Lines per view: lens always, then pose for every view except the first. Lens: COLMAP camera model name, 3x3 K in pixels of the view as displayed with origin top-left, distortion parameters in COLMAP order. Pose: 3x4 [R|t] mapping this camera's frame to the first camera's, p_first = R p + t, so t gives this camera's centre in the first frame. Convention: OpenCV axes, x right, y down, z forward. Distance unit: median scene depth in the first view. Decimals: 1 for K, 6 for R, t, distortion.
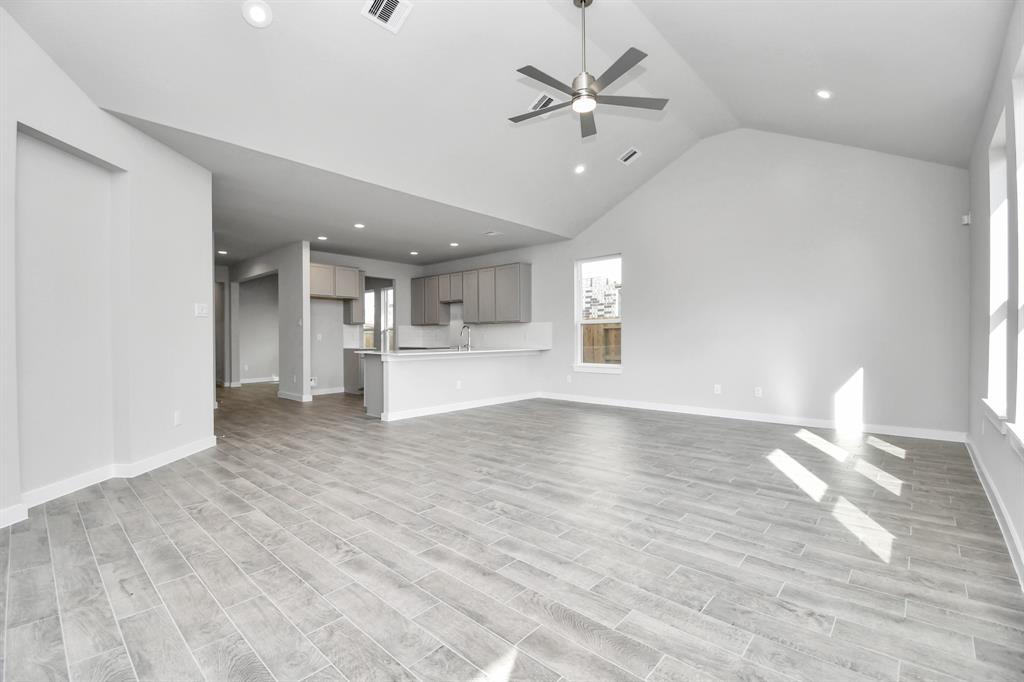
lens RADIAL K [[455.1, 0, 508.3], [0, 455.1, 338.7], [0, 0, 1]] dist [-0.008495, -0.003857]
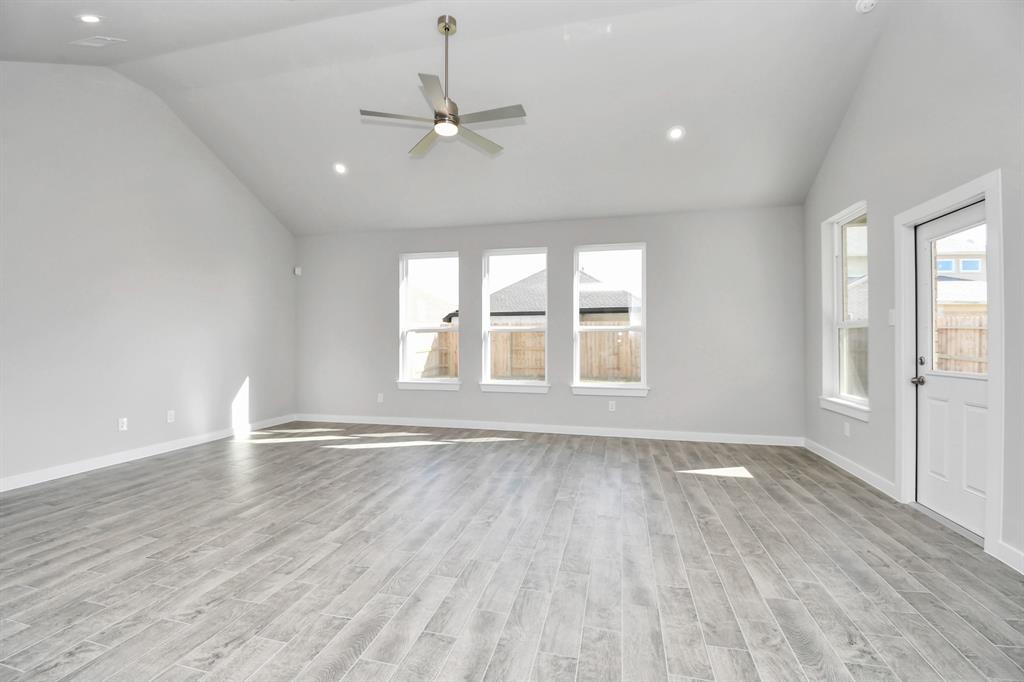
lens RADIAL K [[455.1, 0, 506.6], [0, 455.1, 339.1], [0, 0, 1]] dist [-0.008495, -0.003857]
pose [[-0.479131, 0.004648, 0.877731, -1.034983], [0.009071, 0.999959, -0.000343, -0.045311], [-0.877696, 0.007798, -0.479154, 1.774754]]
